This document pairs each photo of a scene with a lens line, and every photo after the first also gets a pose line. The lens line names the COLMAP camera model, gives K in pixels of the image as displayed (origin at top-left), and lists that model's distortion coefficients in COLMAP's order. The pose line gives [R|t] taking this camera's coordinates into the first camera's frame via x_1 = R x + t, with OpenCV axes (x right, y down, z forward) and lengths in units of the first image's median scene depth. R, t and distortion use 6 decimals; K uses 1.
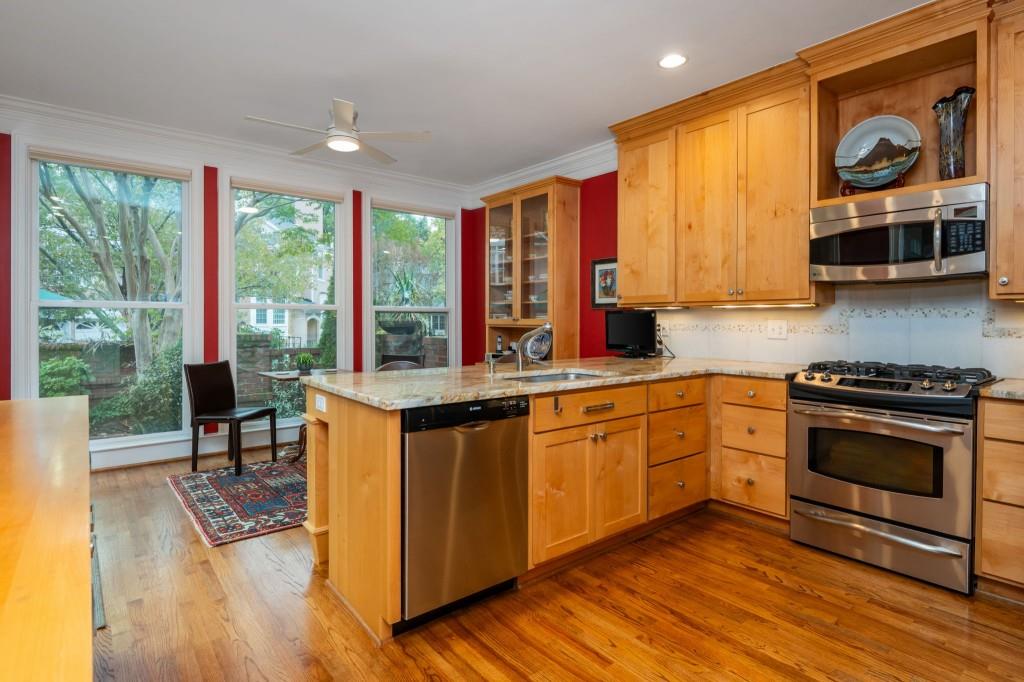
lens RADIAL K [[530.4, 0, 499.8], [0, 530.4, 326.0], [0, 0, 1]] dist [-0.004822, -0.000474]
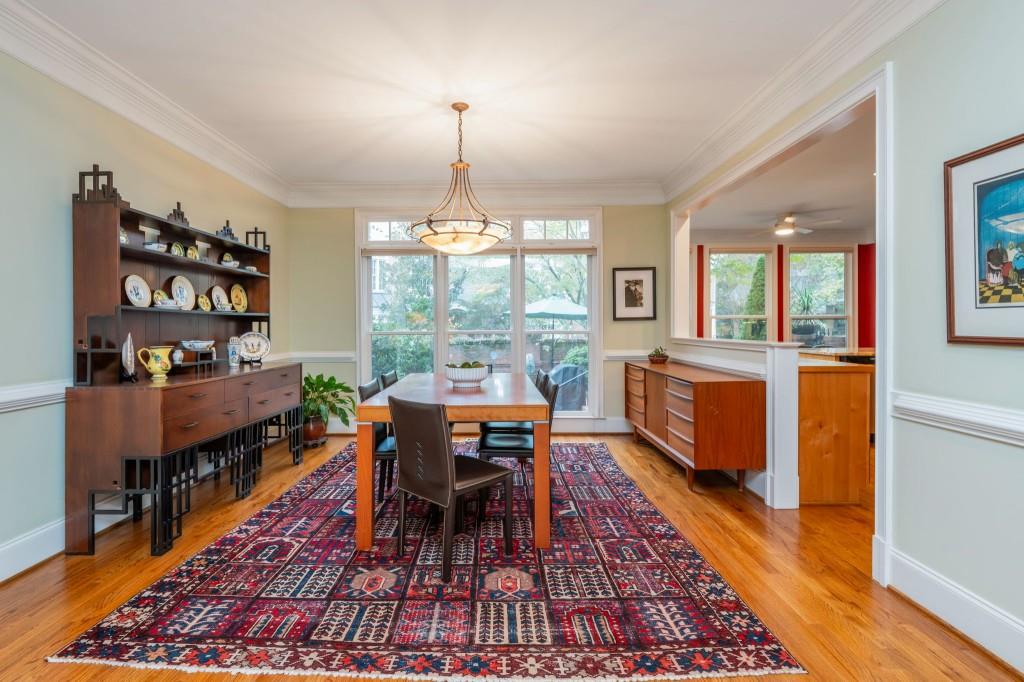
lens RADIAL K [[505.5, 0, 483.5], [0, 505.5, 330.3], [0, 0, 1]] dist [-0.002044, -0.000820]
pose [[0.767365, -0.002039, -0.641207, 0.052483], [0.000376, 0.999996, -0.002731, 0.018798], [0.641210, 0.001854, 0.767363, -1.376105]]
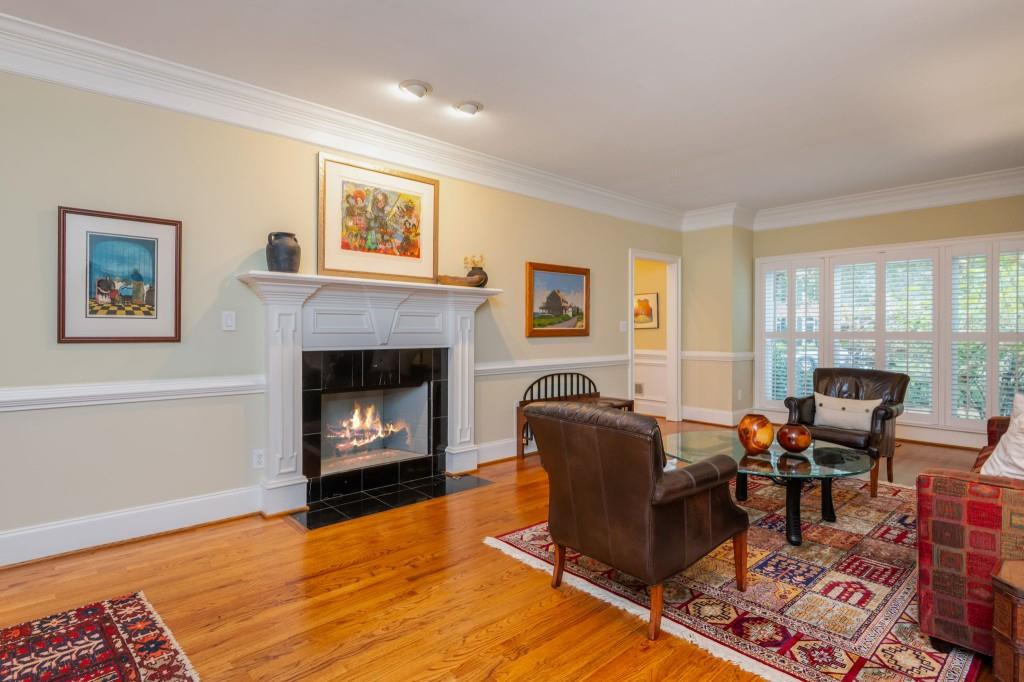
lens RADIAL K [[517.4, 0, 510.2], [0, 517.4, 332.4], [0, 0, 1]] dist [-0.008420, 0.000557]
pose [[-0.062725, -0.010926, 0.997971, -0.812439], [0.009659, 0.999887, 0.011554, 0.013690], [-0.997984, 0.010364, -0.062613, -1.213773]]
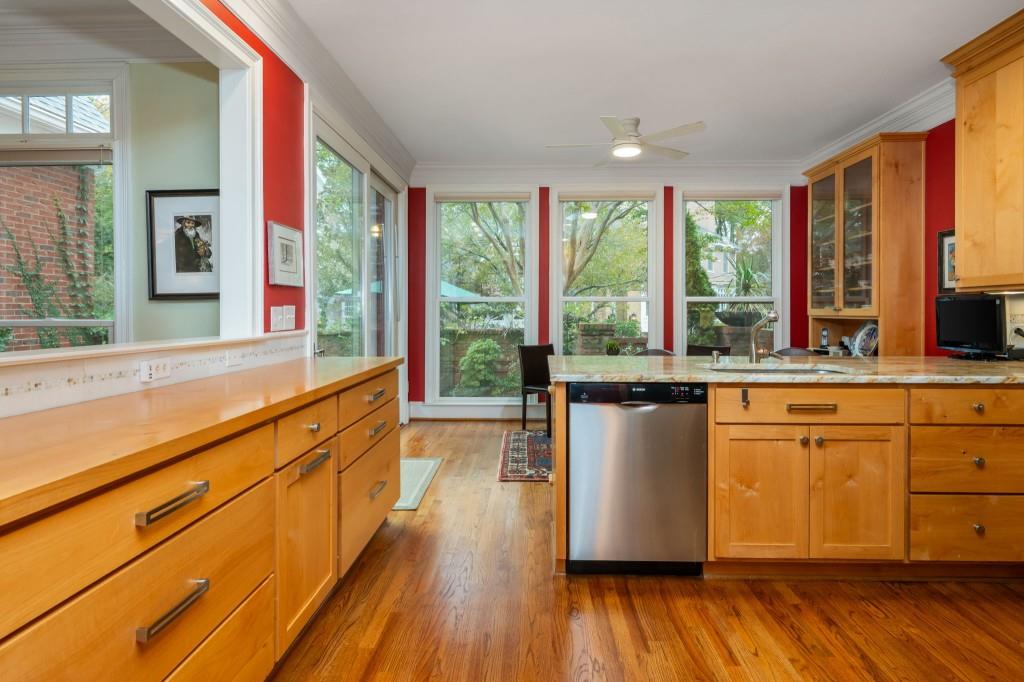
lens RADIAL K [[530.4, 0, 498.8], [0, 530.4, 317.7], [0, 0, 1]] dist [-0.004822, -0.000474]
pose [[0.754189, 0.005987, -0.656630, 0.316193], [-0.006910, 0.999975, 0.001181, 0.006399], [0.656621, 0.003646, 0.754212, -0.004156]]
